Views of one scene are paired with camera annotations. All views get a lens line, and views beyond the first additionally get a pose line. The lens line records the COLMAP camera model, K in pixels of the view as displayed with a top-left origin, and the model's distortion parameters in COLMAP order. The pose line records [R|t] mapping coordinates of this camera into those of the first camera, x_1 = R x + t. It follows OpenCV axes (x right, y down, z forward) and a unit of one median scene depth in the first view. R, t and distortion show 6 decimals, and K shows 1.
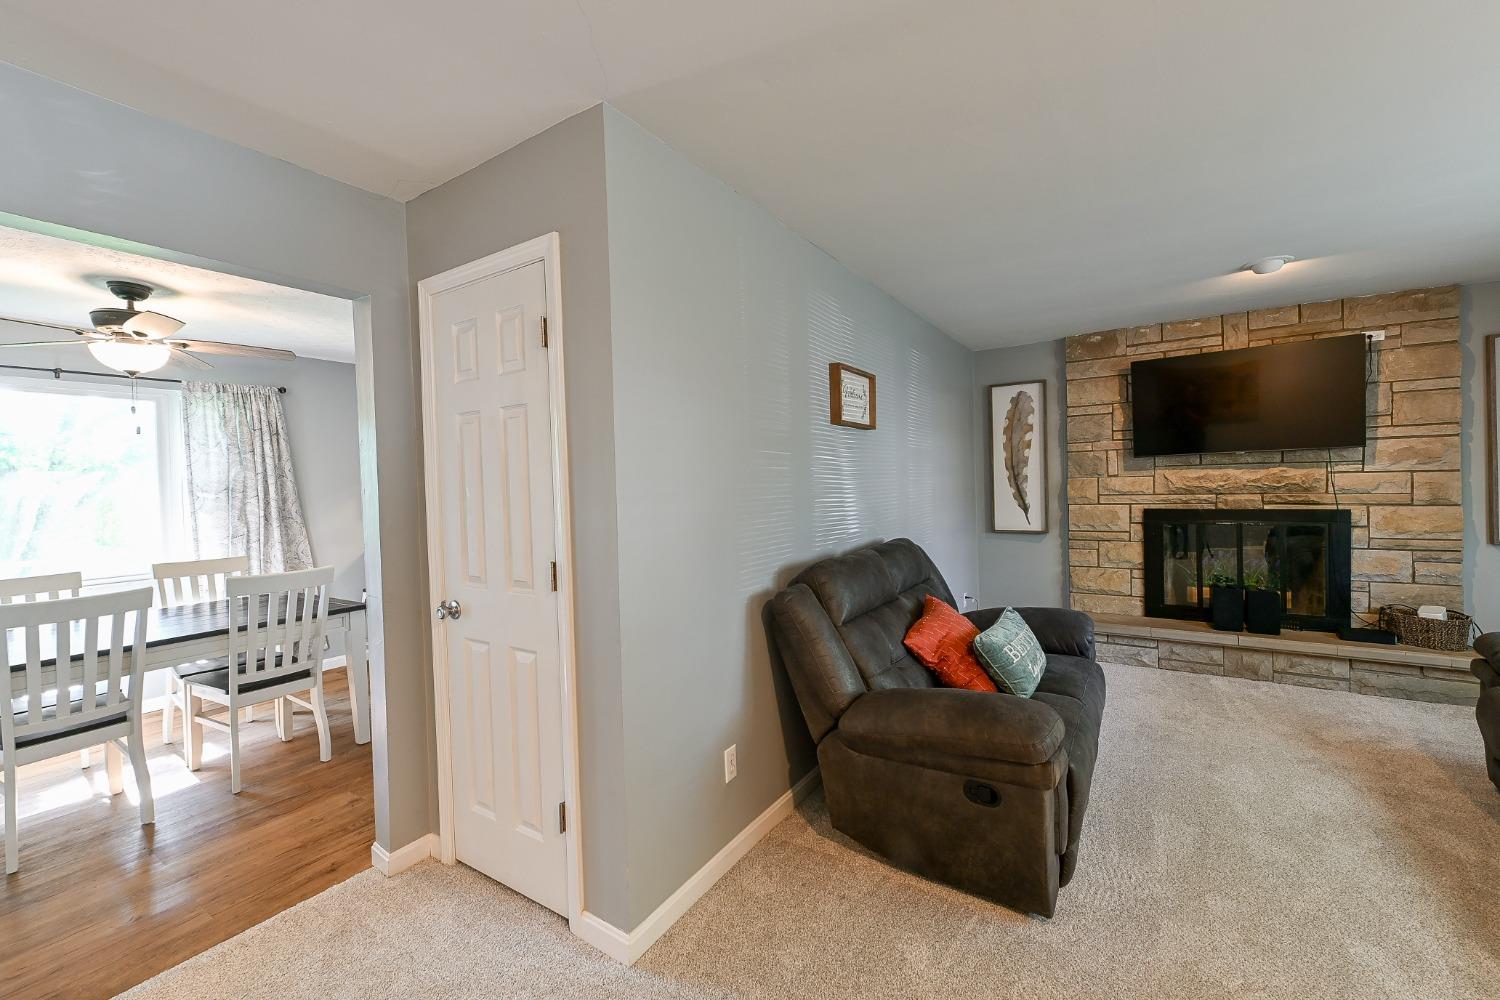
lens RADIAL K [[615.0, 0, 749.7], [0, 615.0, 495.7], [0, 0, 1]] dist [0.002781, -0.000028]
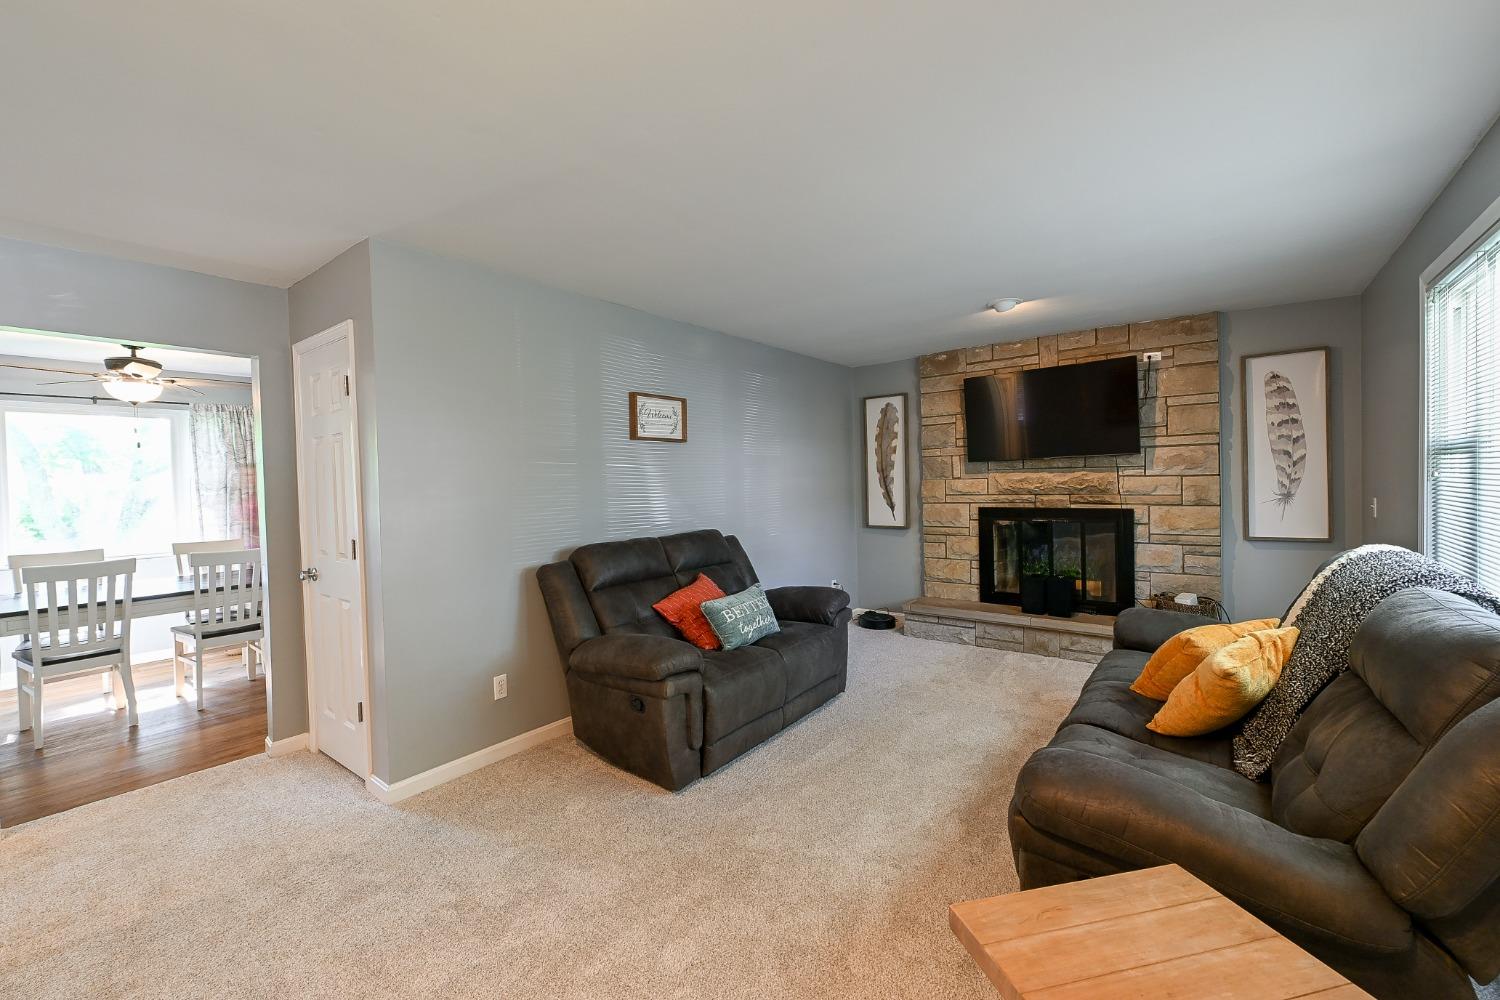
lens RADIAL K [[615.0, 0, 748.6], [0, 615.0, 496.5], [0, 0, 1]] dist [0.002781, -0.000028]
pose [[0.996791, 0.004175, -0.079944, 0.436871], [-0.003667, 0.999972, 0.006501, -0.006326], [0.079969, -0.006187, 0.996778, -0.237012]]
